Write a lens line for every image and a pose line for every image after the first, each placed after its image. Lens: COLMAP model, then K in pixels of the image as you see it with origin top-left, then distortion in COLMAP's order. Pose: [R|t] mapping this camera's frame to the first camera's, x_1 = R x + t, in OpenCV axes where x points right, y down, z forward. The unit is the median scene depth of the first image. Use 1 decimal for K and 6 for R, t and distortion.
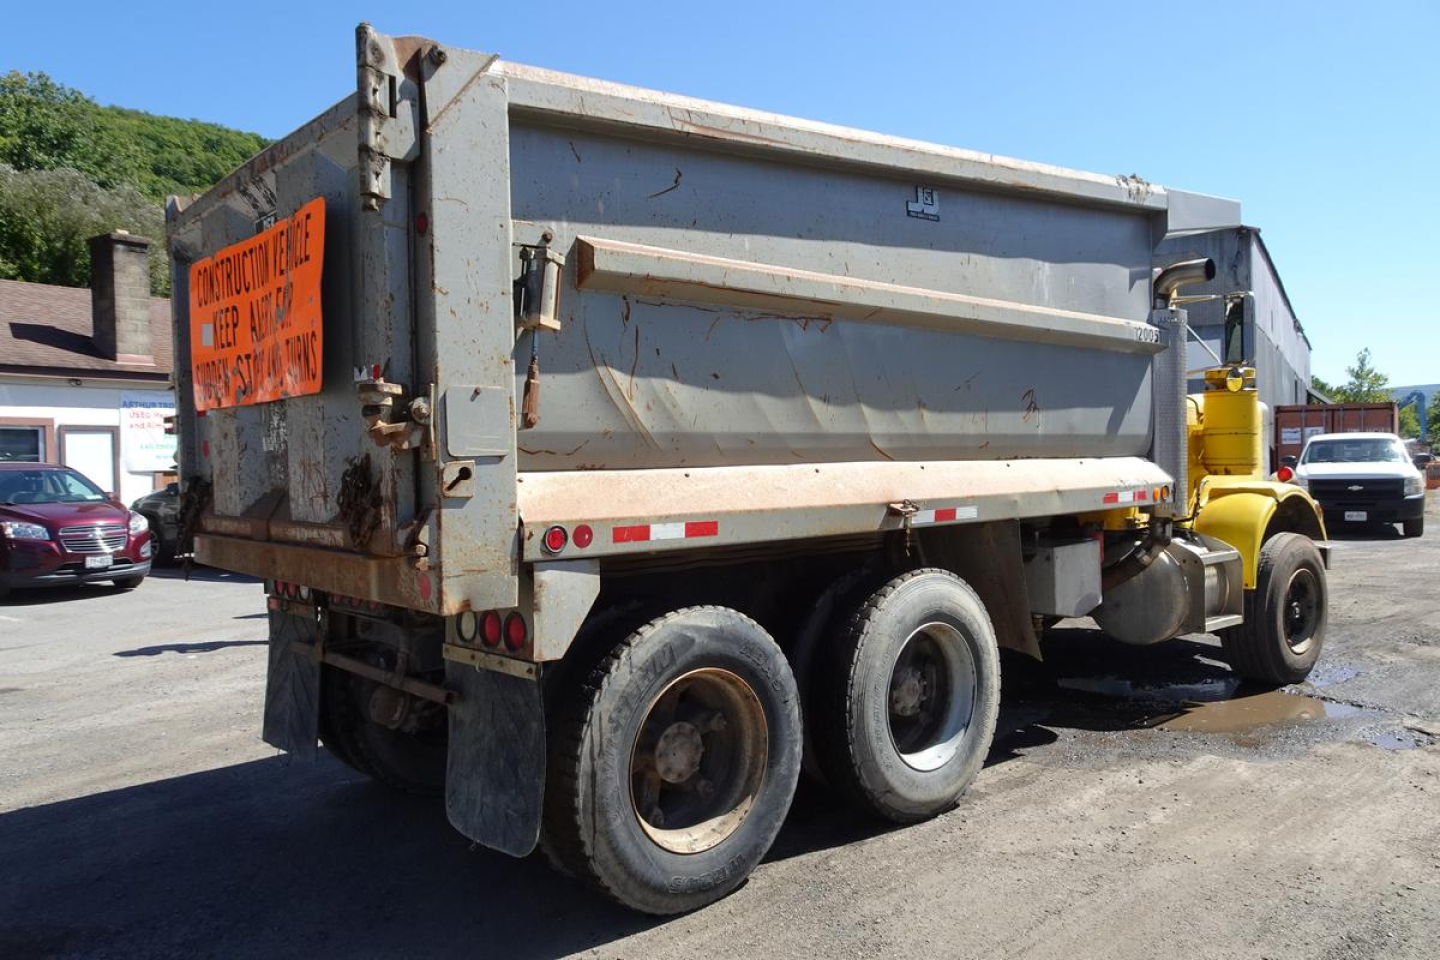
lens RADIAL K [[1043.1, 0, 723.7], [0, 1043.1, 471.1], [0, 0, 1]] dist [0.009596, 0.004340]
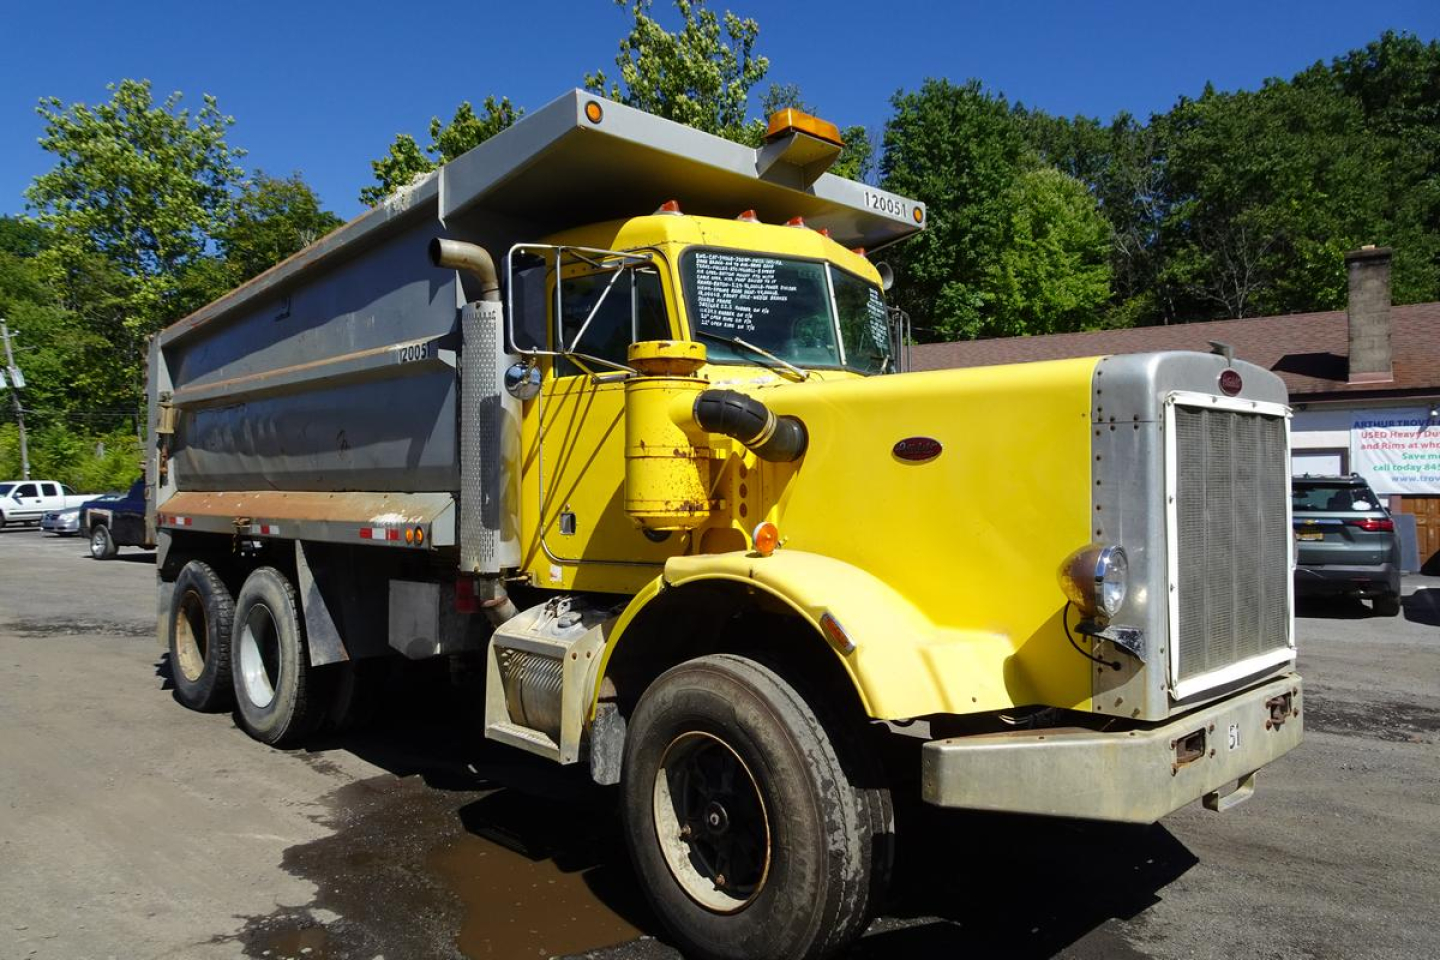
lens RADIAL K [[1046.5, 0, 714.2], [0, 1046.5, 464.5], [0, 0, 1]] dist [0.015386, -0.003755]
pose [[0.021763, -0.008596, -0.999726, 1.302661], [-0.013328, 0.999872, -0.008887, -0.032987], [0.999674, 0.013517, 0.021646, 1.248313]]
